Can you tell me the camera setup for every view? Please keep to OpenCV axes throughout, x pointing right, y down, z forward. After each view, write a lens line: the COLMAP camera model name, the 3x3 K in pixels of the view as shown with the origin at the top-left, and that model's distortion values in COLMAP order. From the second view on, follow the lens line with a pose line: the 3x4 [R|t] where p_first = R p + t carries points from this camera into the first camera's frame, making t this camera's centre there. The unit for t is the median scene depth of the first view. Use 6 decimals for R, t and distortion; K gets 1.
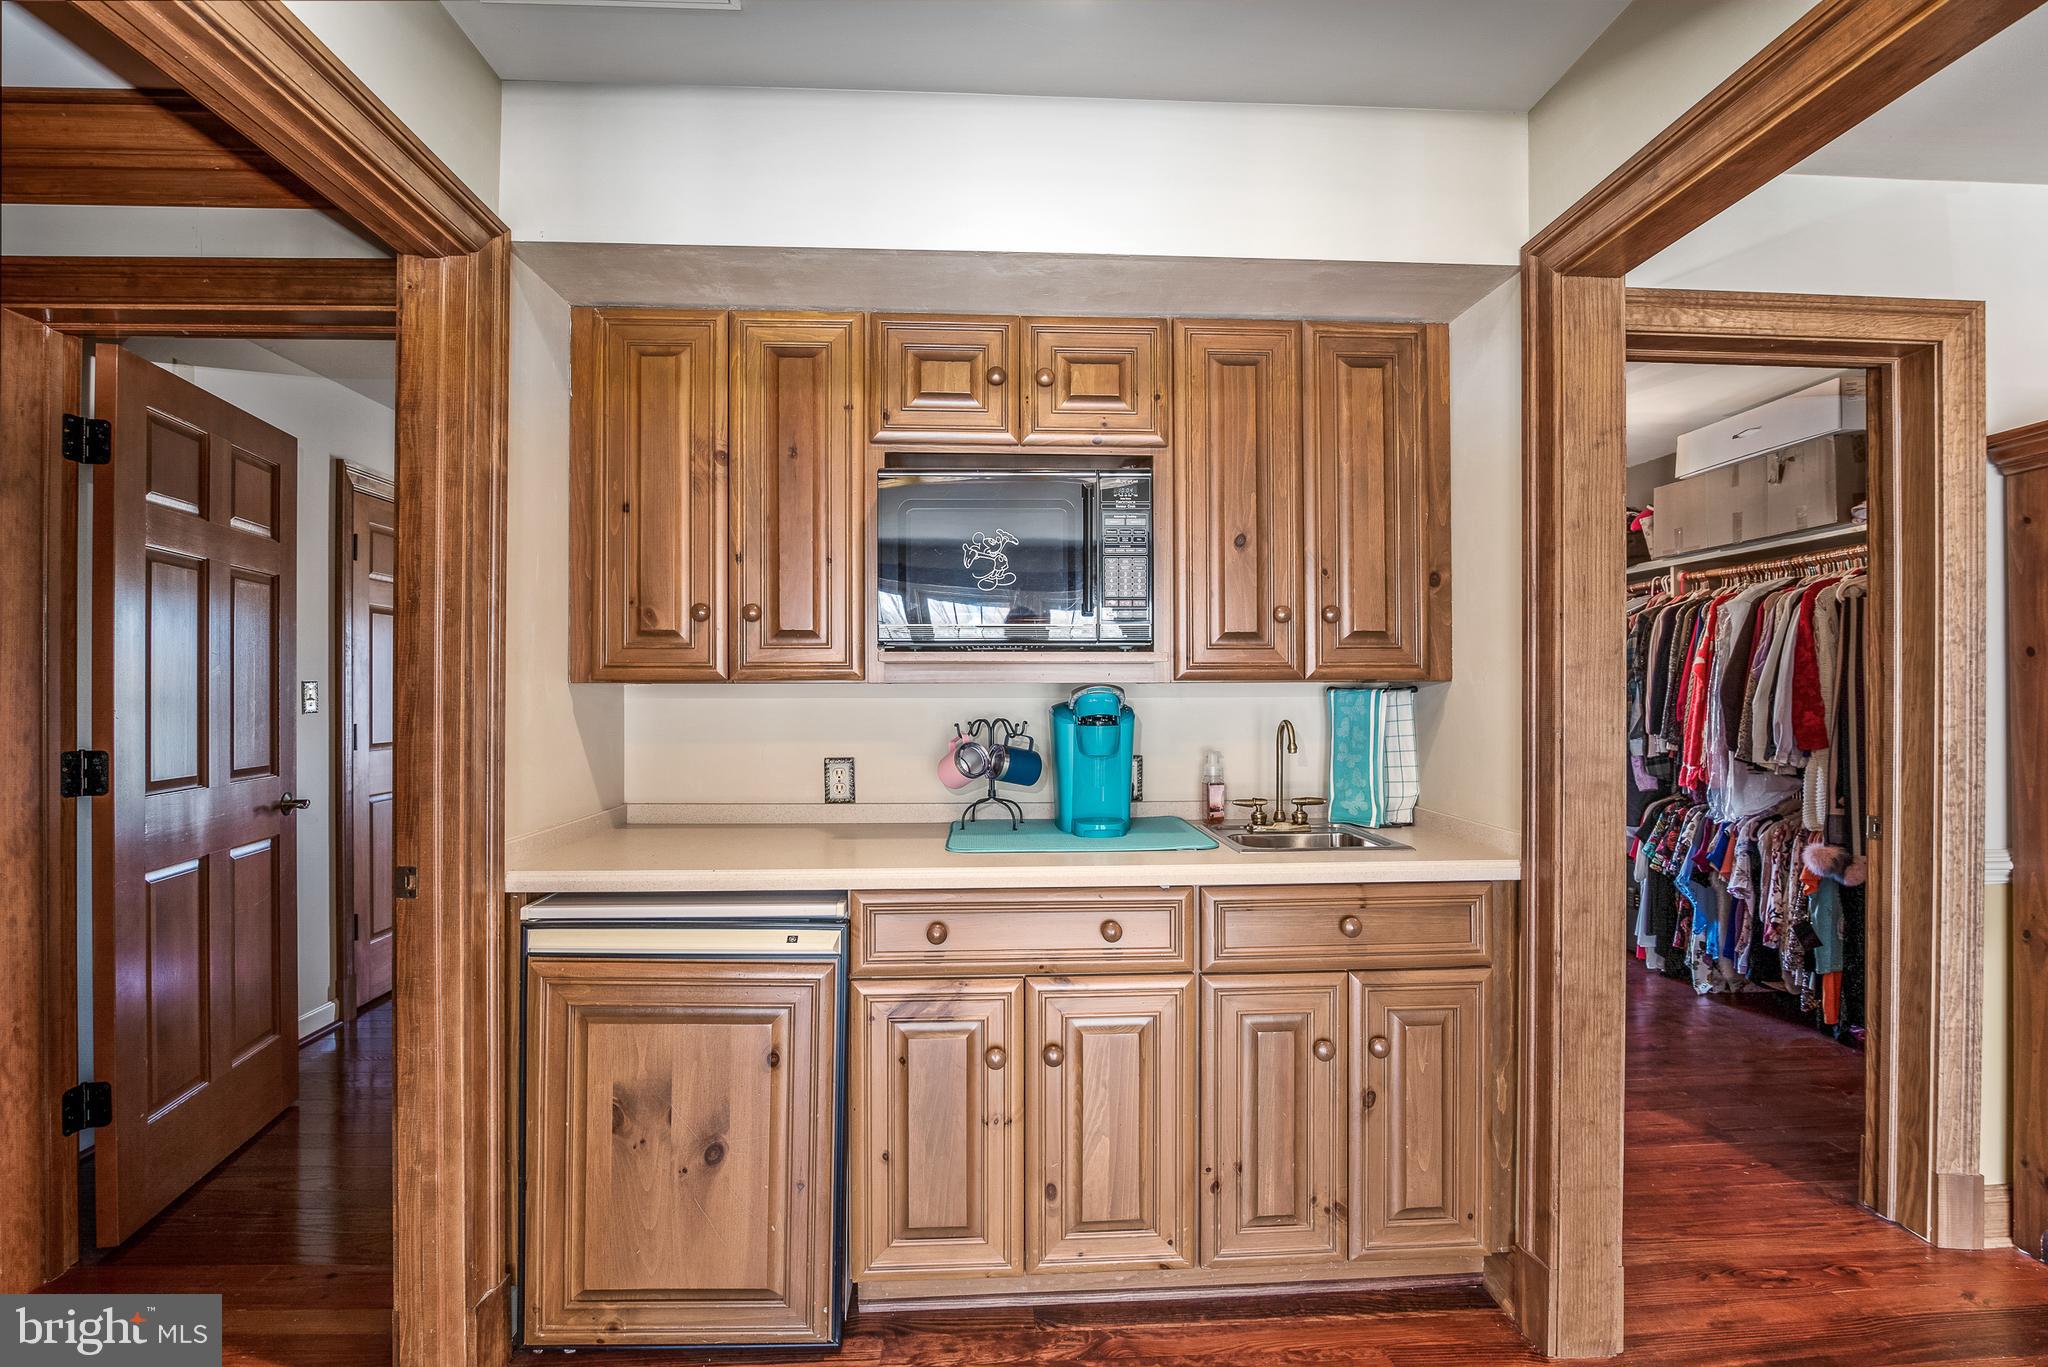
lens RADIAL K [[937.4, 0, 1019.8], [0, 937.4, 692.3], [0, 0, 1]] dist [-0.019259, 0.000093]
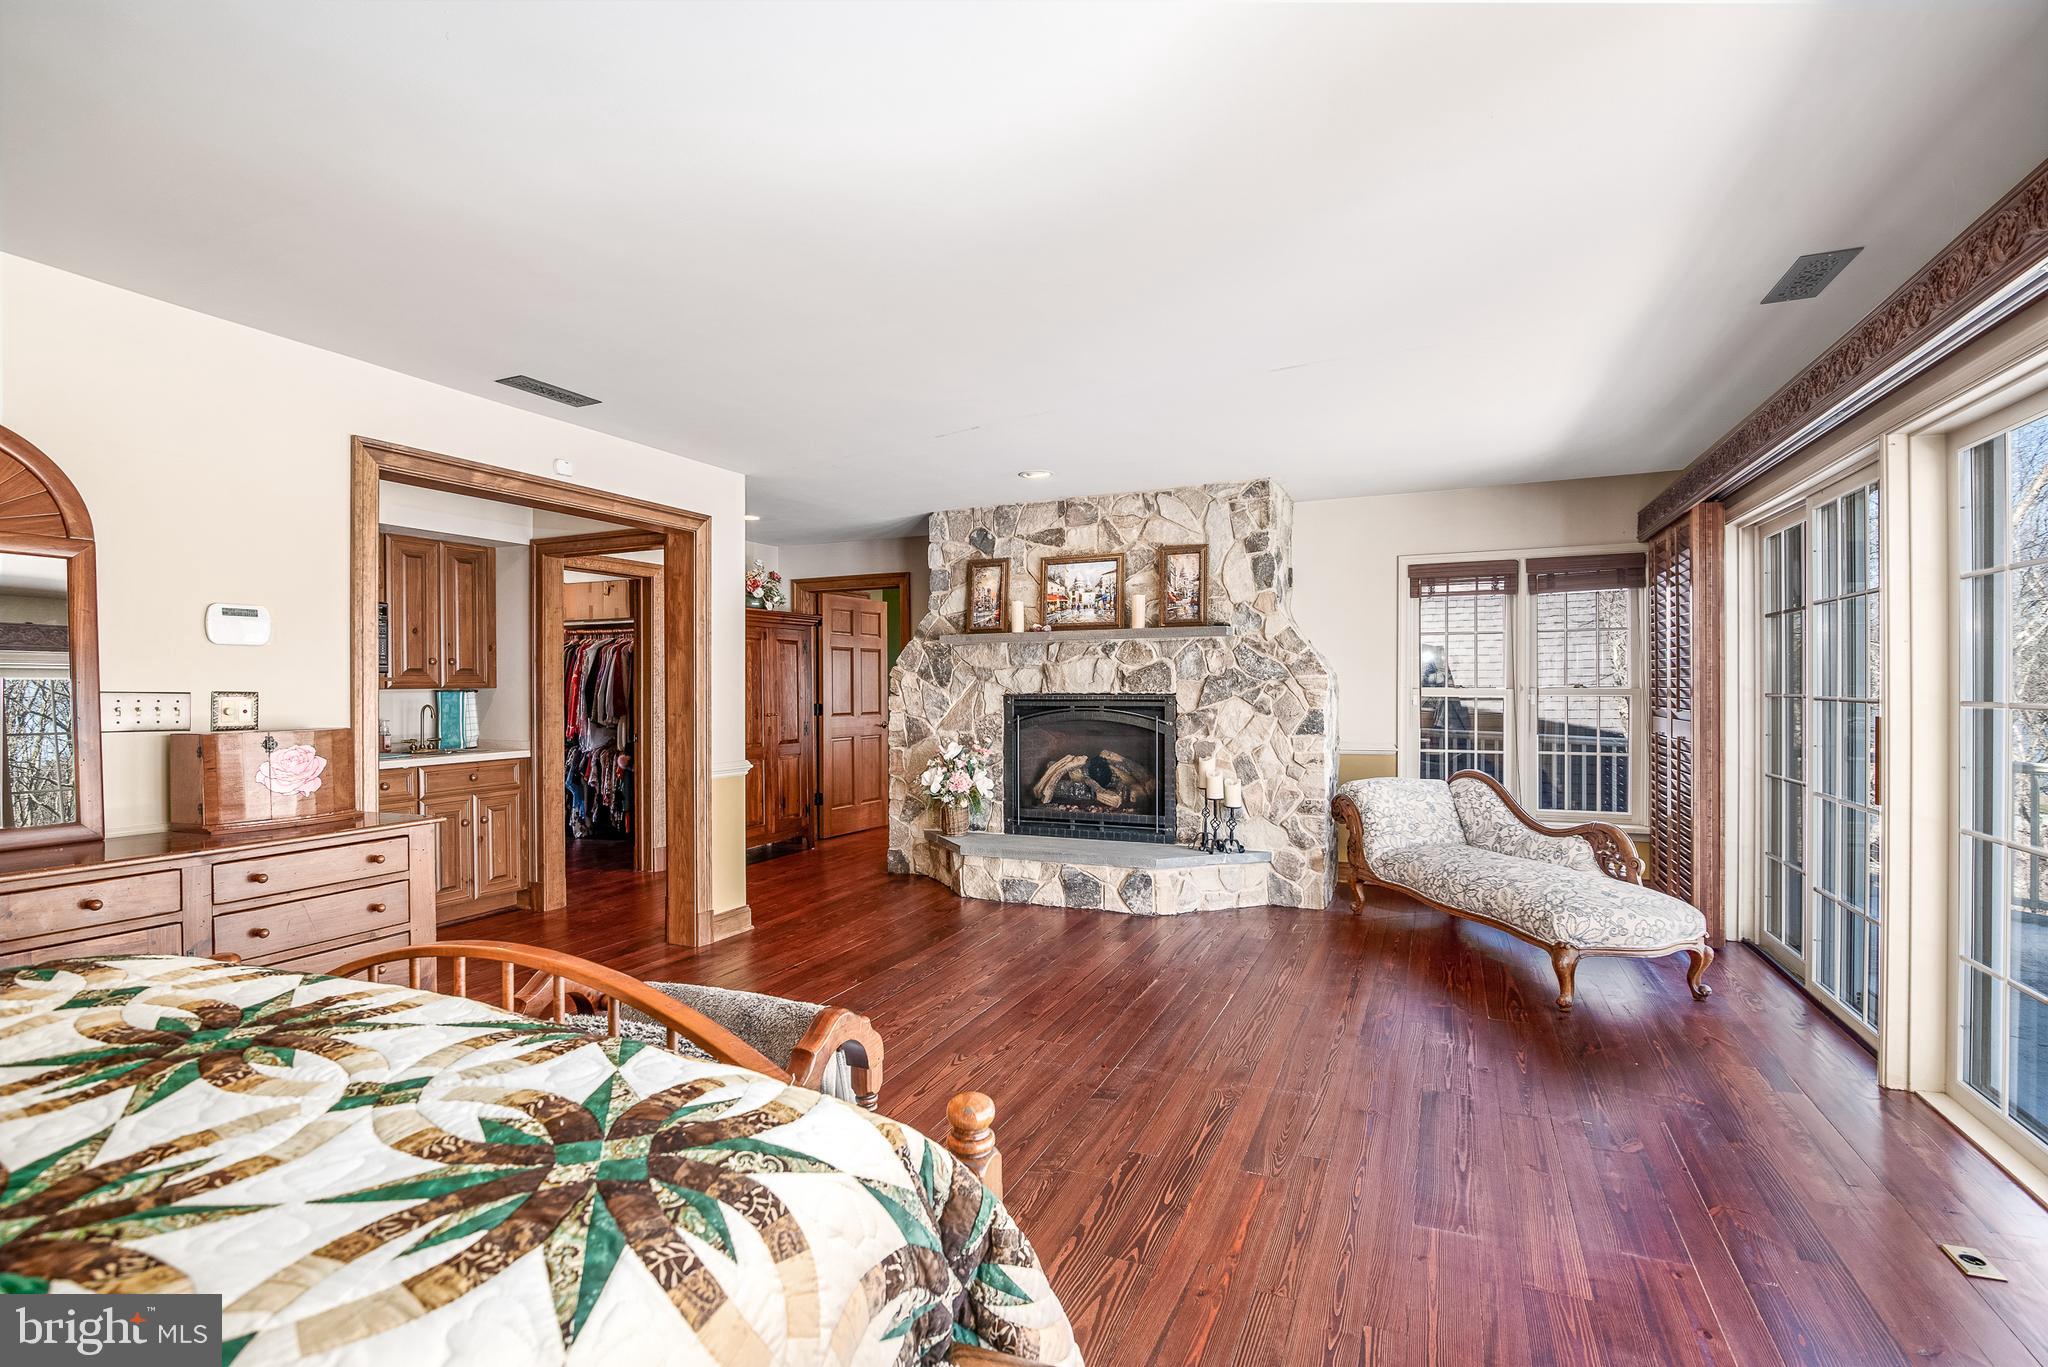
lens RADIAL K [[937.4, 0, 1023.8], [0, 937.4, 686.2], [0, 0, 1]] dist [-0.019259, 0.000093]
pose [[0.451981, -0.002102, 0.892025, -0.847097], [0.004419, 0.999990, 0.000118, -0.008058], [-0.892016, 0.003889, 0.451986, -1.051656]]
